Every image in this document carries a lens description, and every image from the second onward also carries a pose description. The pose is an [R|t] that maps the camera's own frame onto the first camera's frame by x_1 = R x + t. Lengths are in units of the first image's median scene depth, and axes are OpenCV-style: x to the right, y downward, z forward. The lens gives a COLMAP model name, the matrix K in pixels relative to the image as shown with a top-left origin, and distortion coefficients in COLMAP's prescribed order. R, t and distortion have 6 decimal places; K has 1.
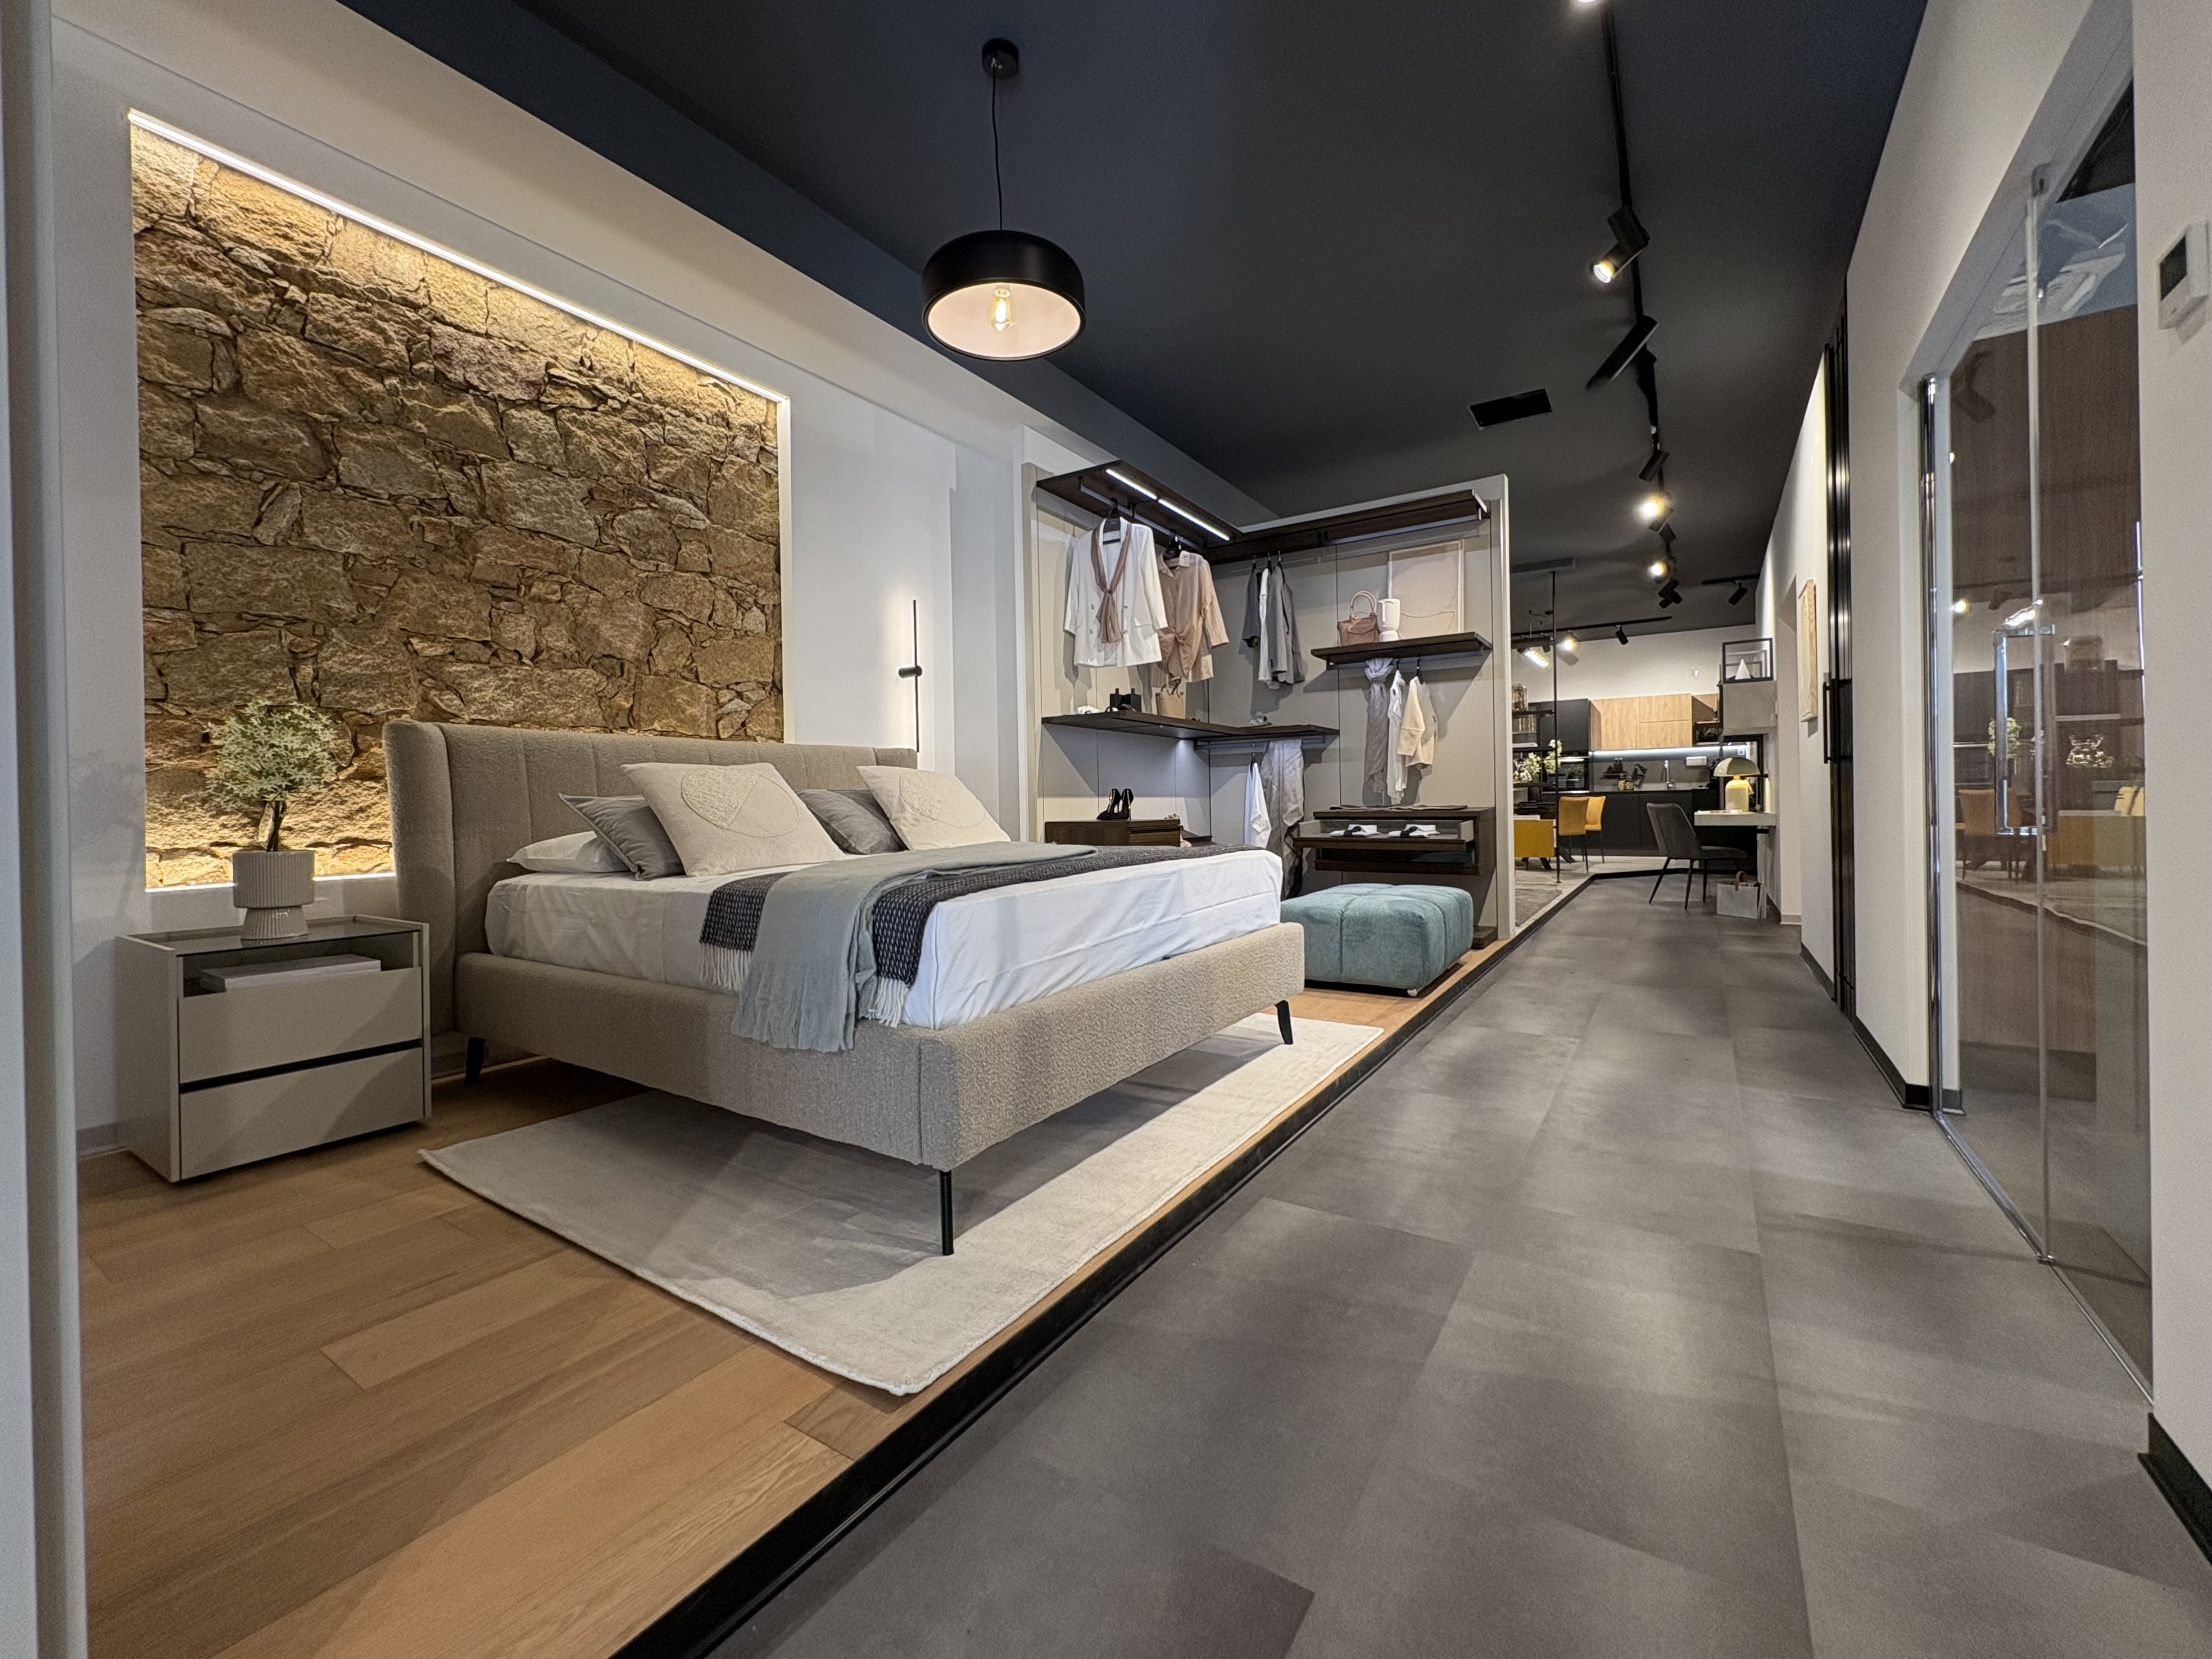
lens RADIAL K [[903.1, 0, 1105.8], [0, 903.1, 809.8], [0, 0, 1]] dist [0.000653, -0.000404]
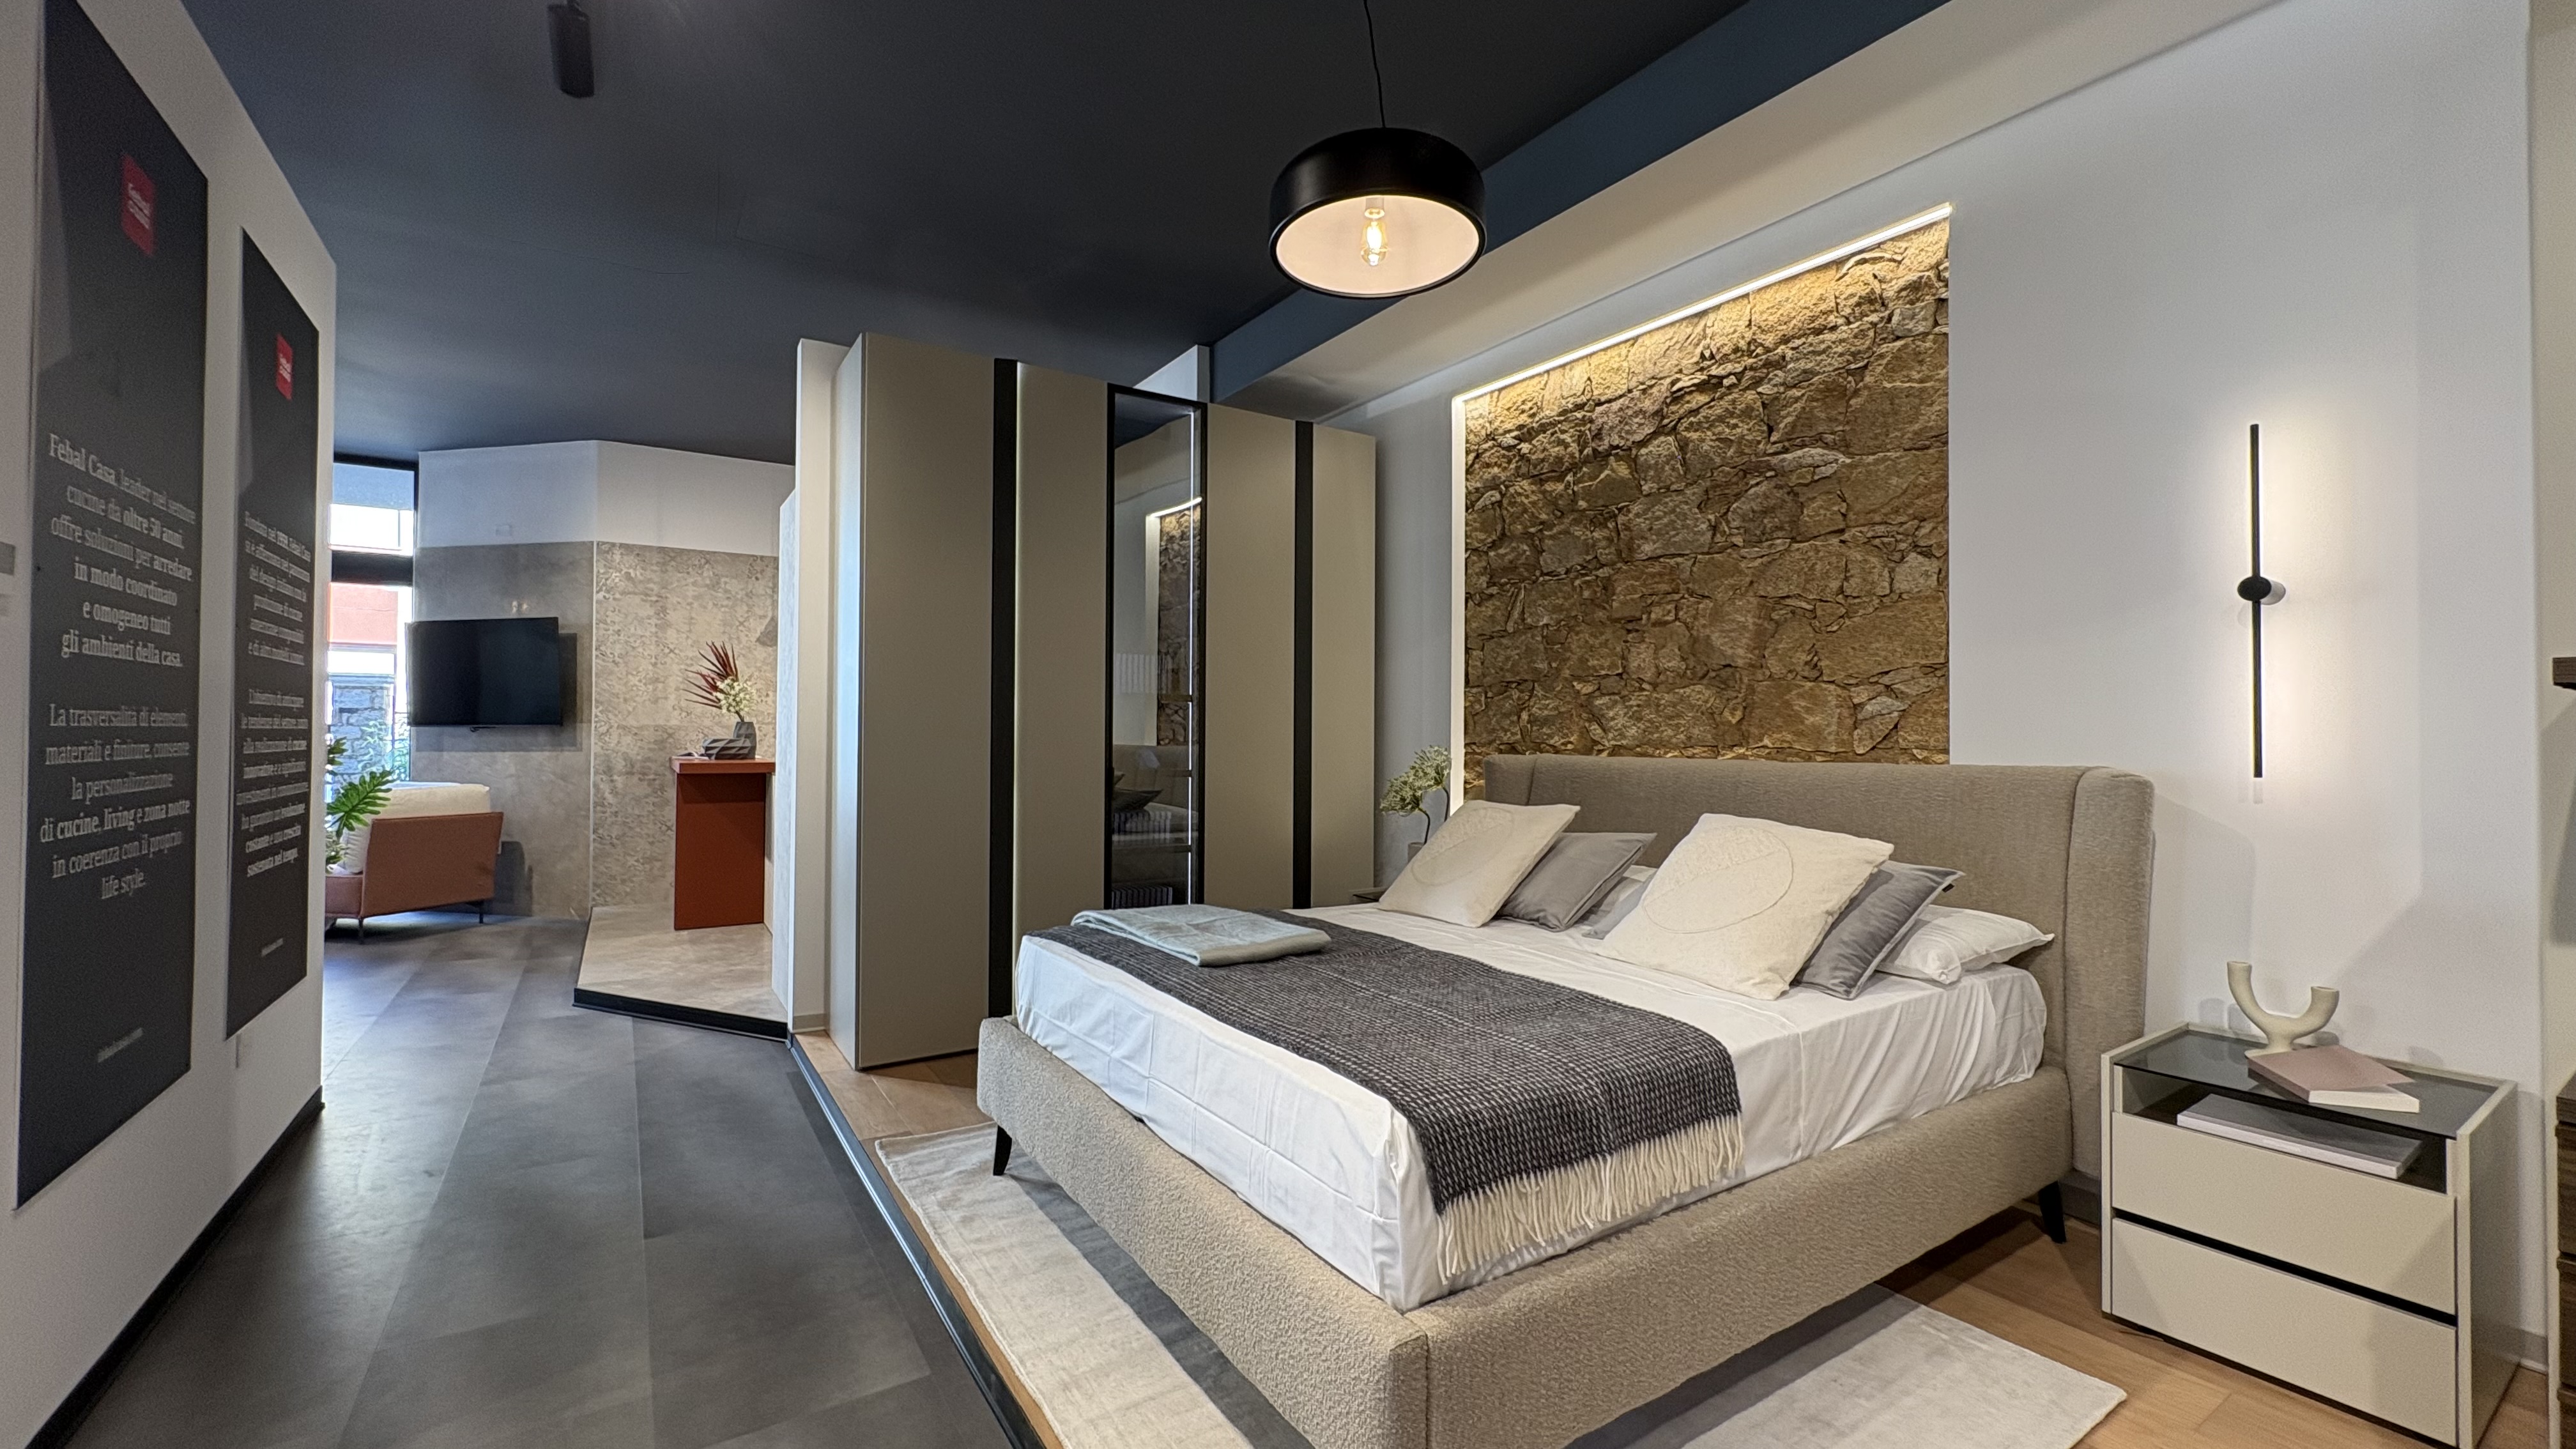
lens RADIAL K [[1029.2, 0, 1287.3], [0, 1029.2, 722.3], [0, 0, 1]] dist [-0.001404, 0.000884]
pose [[-0.402432, 0.003221, -0.915444, 0.558134], [-0.004101, 0.999977, 0.005322, -0.118728], [0.915441, 0.005896, -0.402409, 1.016138]]
